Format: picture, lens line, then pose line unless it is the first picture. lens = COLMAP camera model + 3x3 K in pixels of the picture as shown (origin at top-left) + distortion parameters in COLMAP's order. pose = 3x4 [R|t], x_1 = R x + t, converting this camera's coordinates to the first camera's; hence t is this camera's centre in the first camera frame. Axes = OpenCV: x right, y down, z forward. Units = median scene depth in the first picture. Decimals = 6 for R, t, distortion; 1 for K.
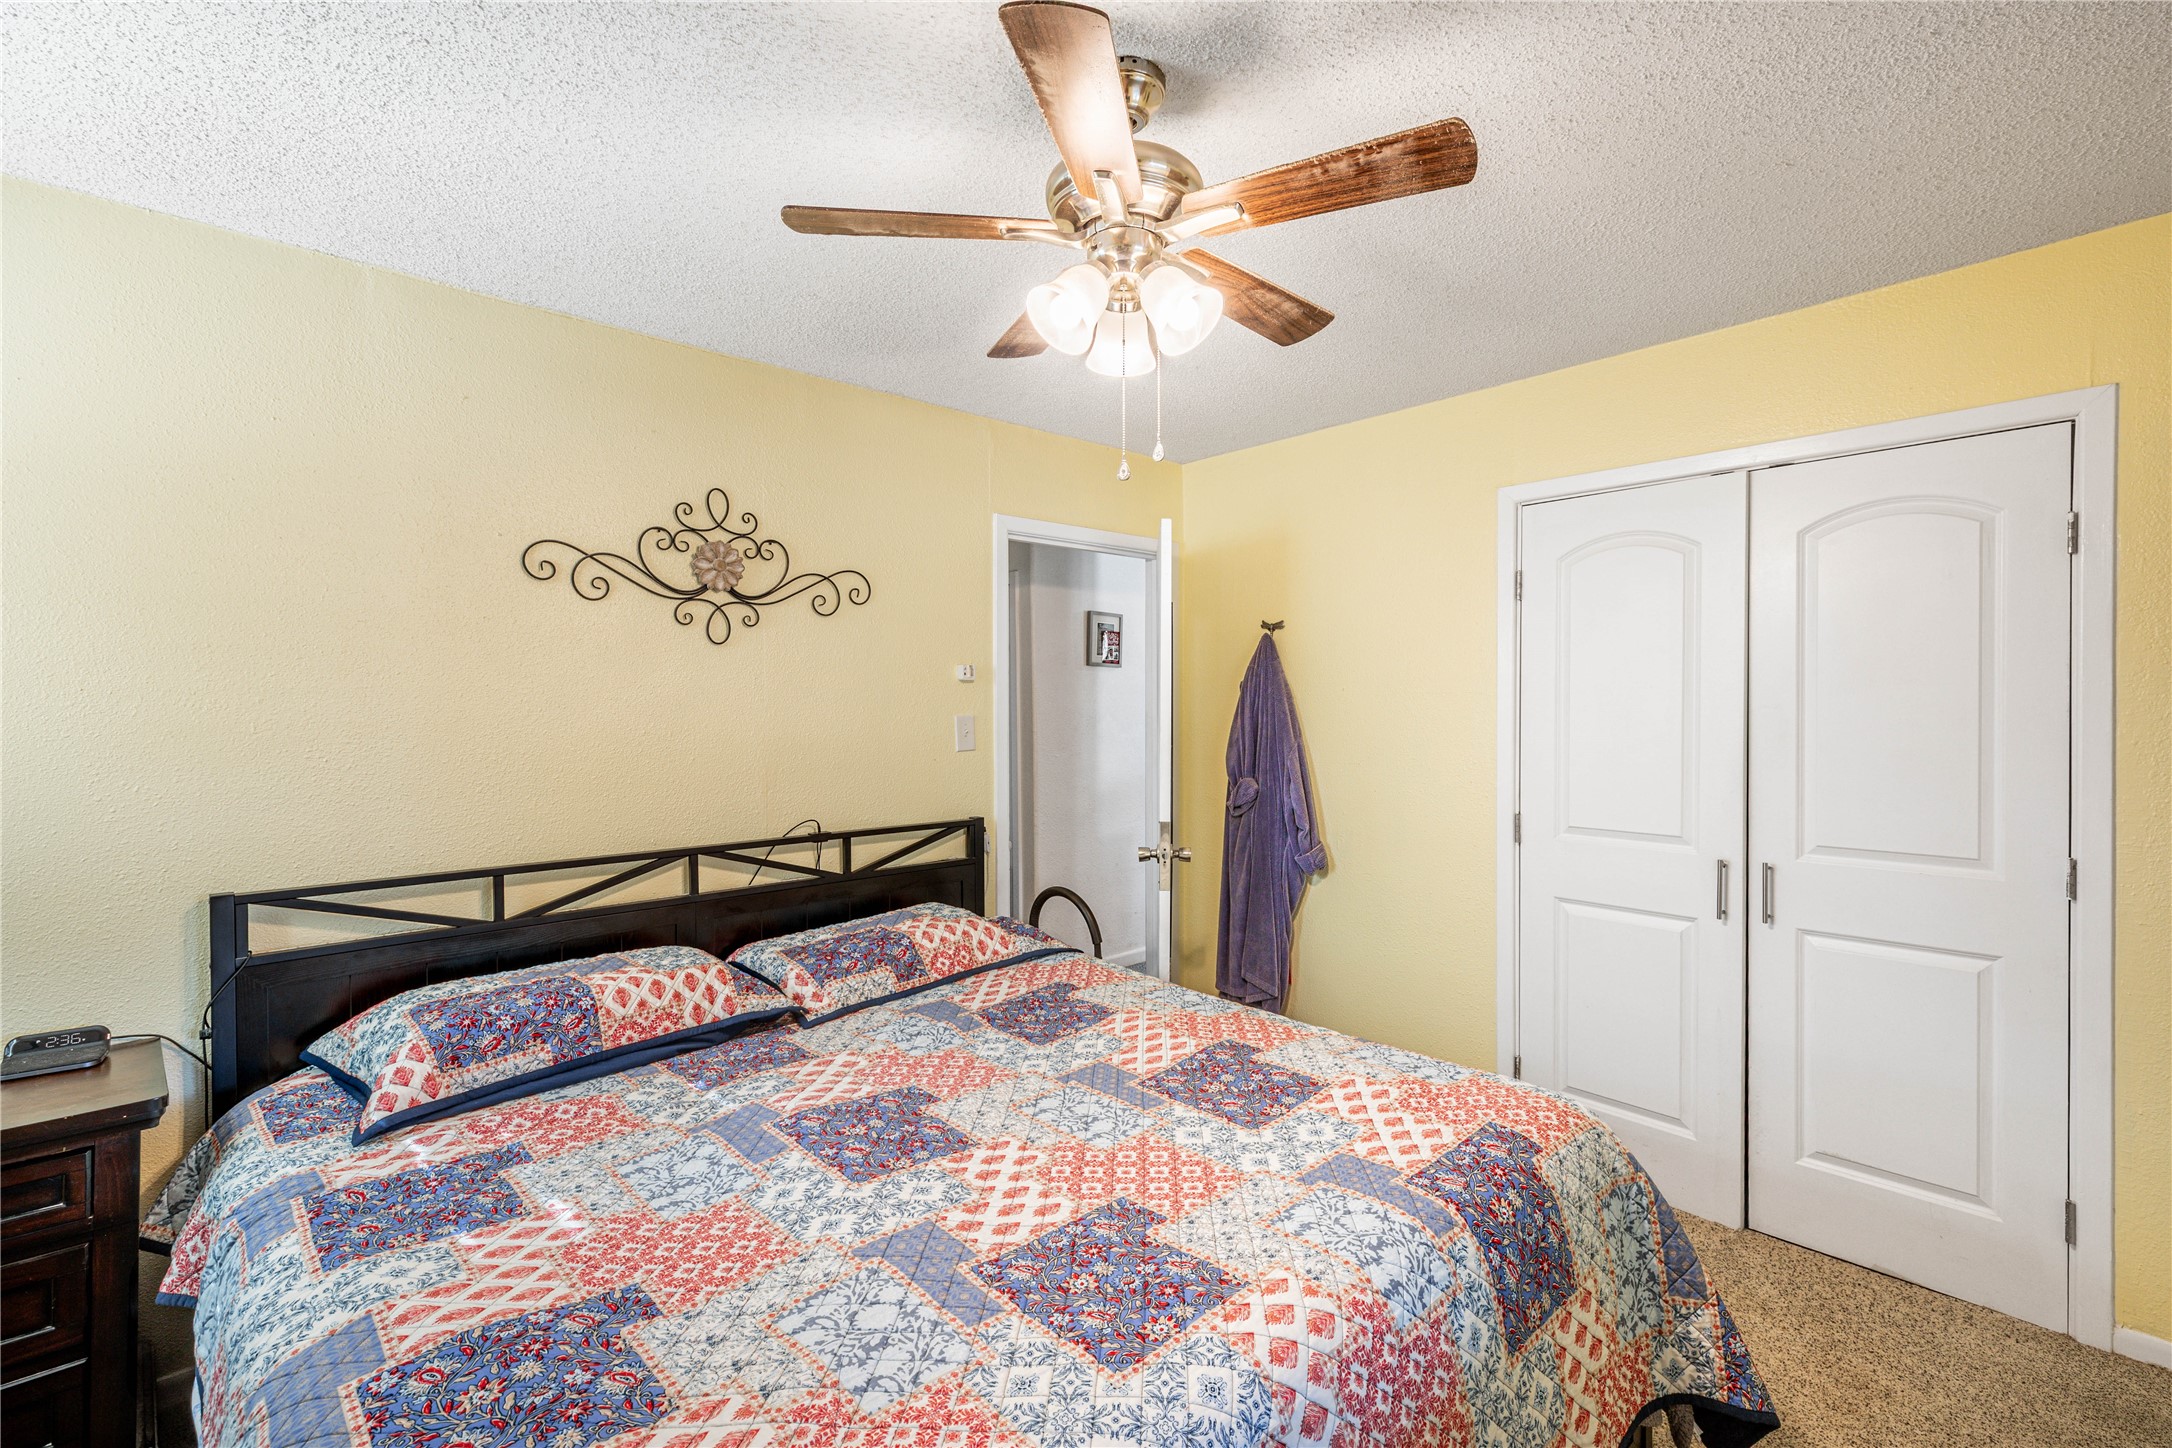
lens RADIAL K [[977.1, 0, 1100.2], [0, 977.1, 717.8], [0, 0, 1]] dist [0.001331, 0.000261]
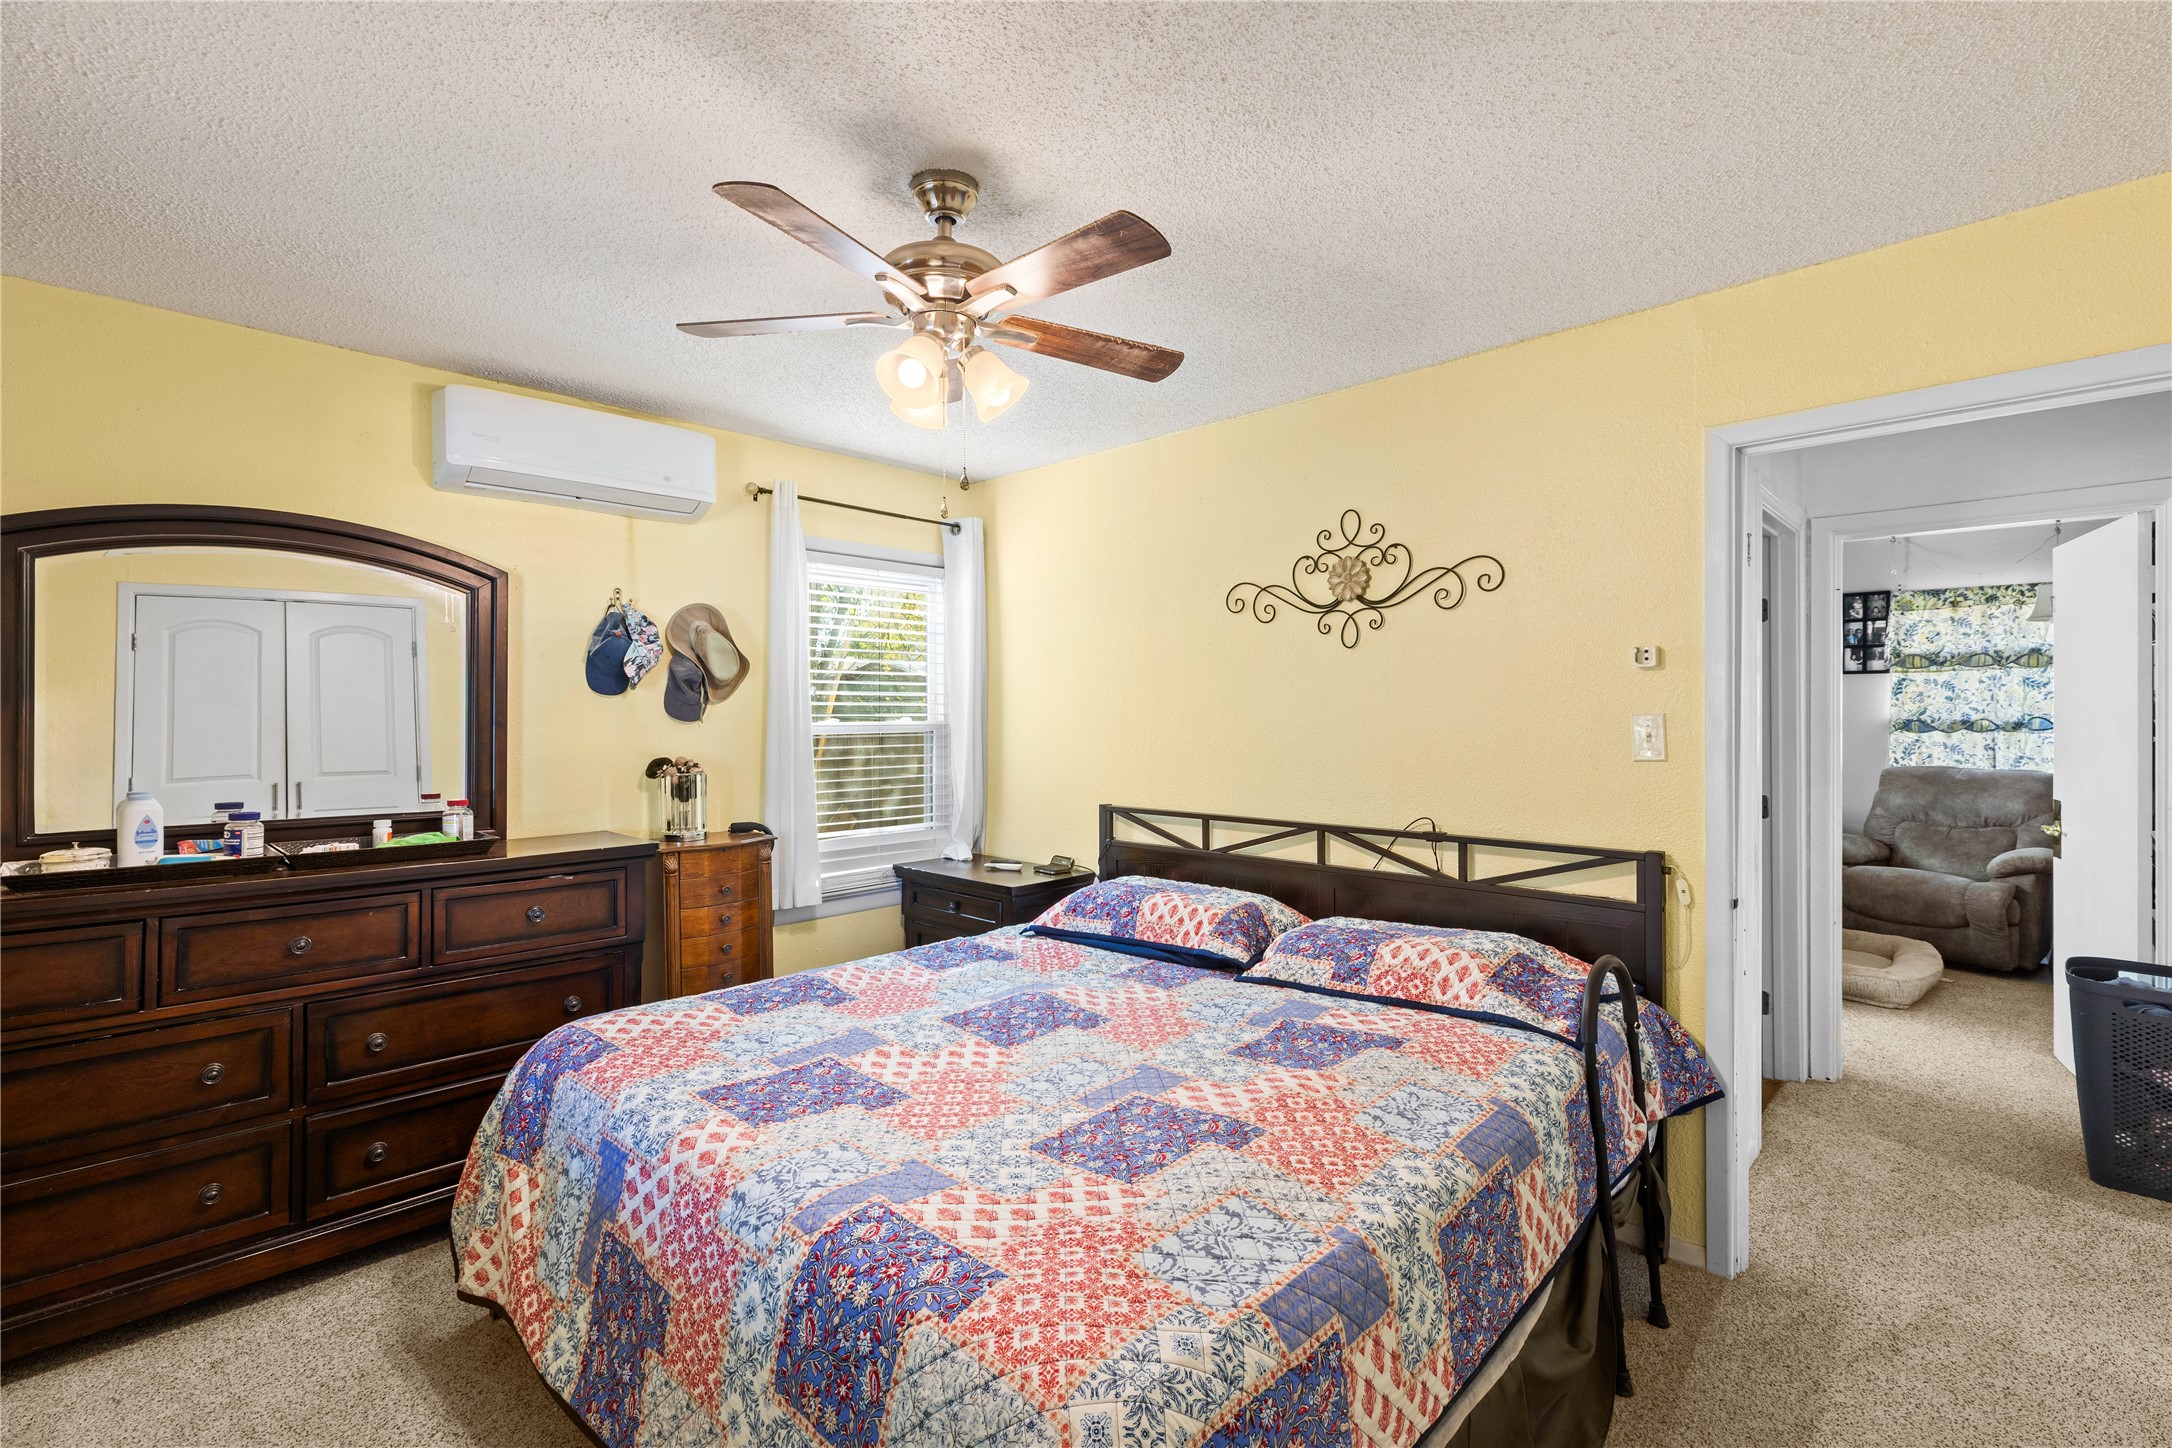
lens RADIAL K [[977.1, 0, 1100.2], [0, 977.1, 717.8], [0, 0, 1]] dist [0.001331, 0.000261]
pose [[0.050630, 0.013532, -0.998626, 0.810450], [-0.006709, 0.999890, 0.013209, -0.009267], [0.998695, 0.006031, 0.050716, 0.742516]]
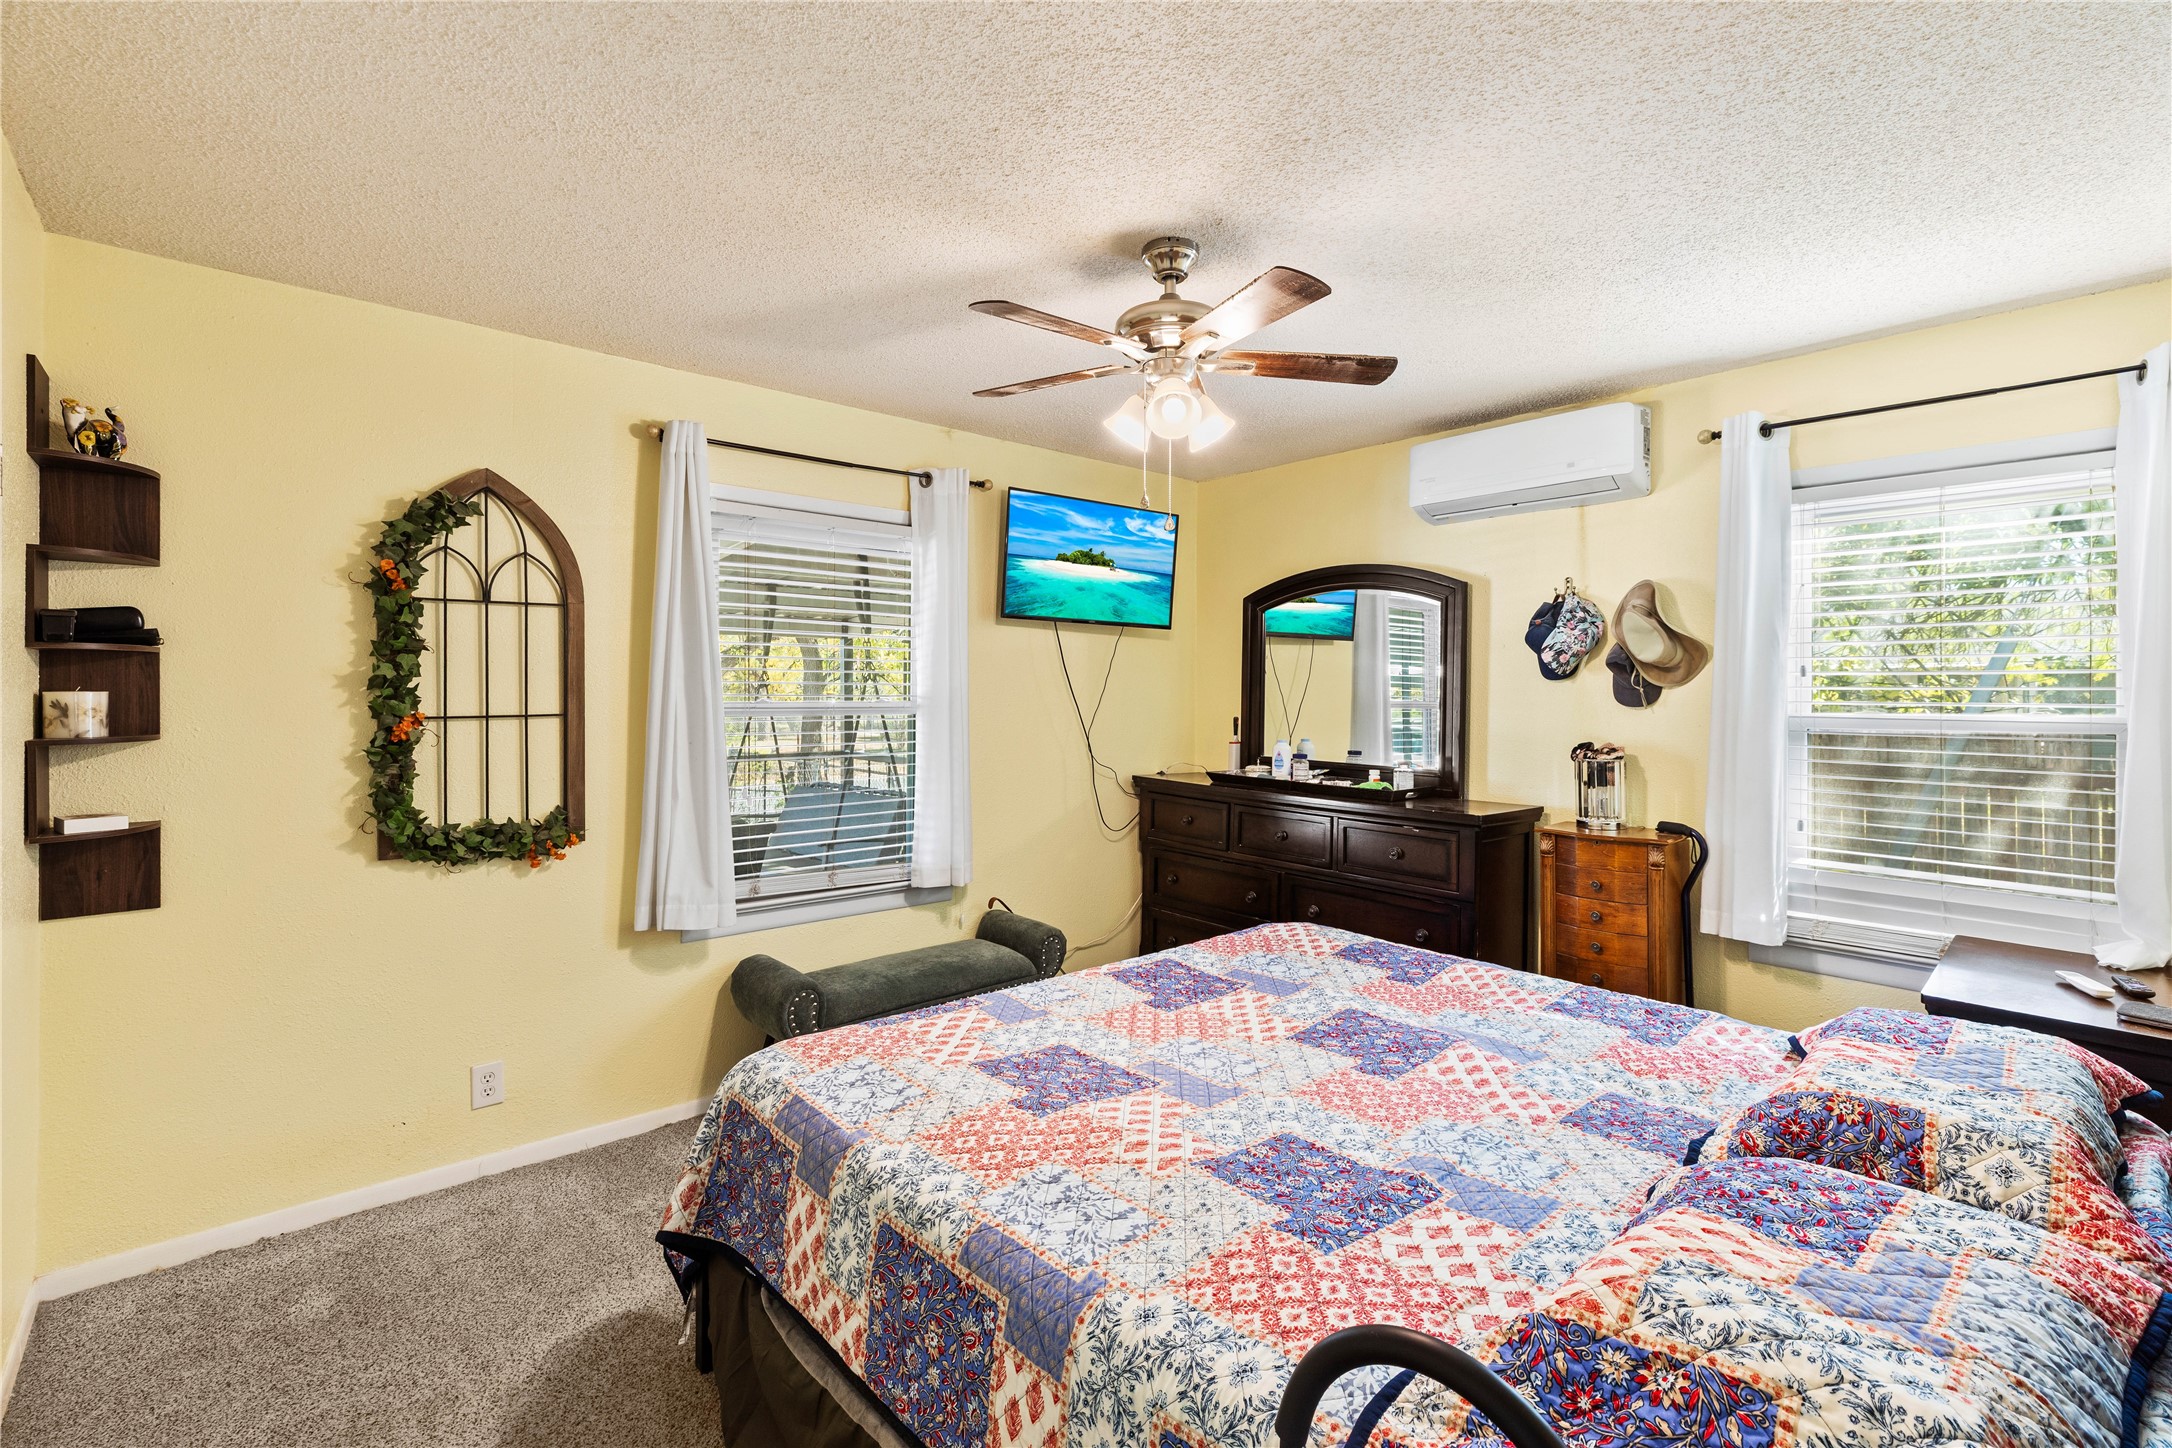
lens RADIAL K [[973.4, 0, 1083.8], [0, 973.4, 694.5], [0, 0, 1]] dist [0.000877, 0.000200]
pose [[-0.999217, -0.001065, 0.039554, 0.061236], [-0.000561, 0.999919, 0.012749, -0.014598], [-0.039564, 0.012717, -0.999136, 1.587876]]
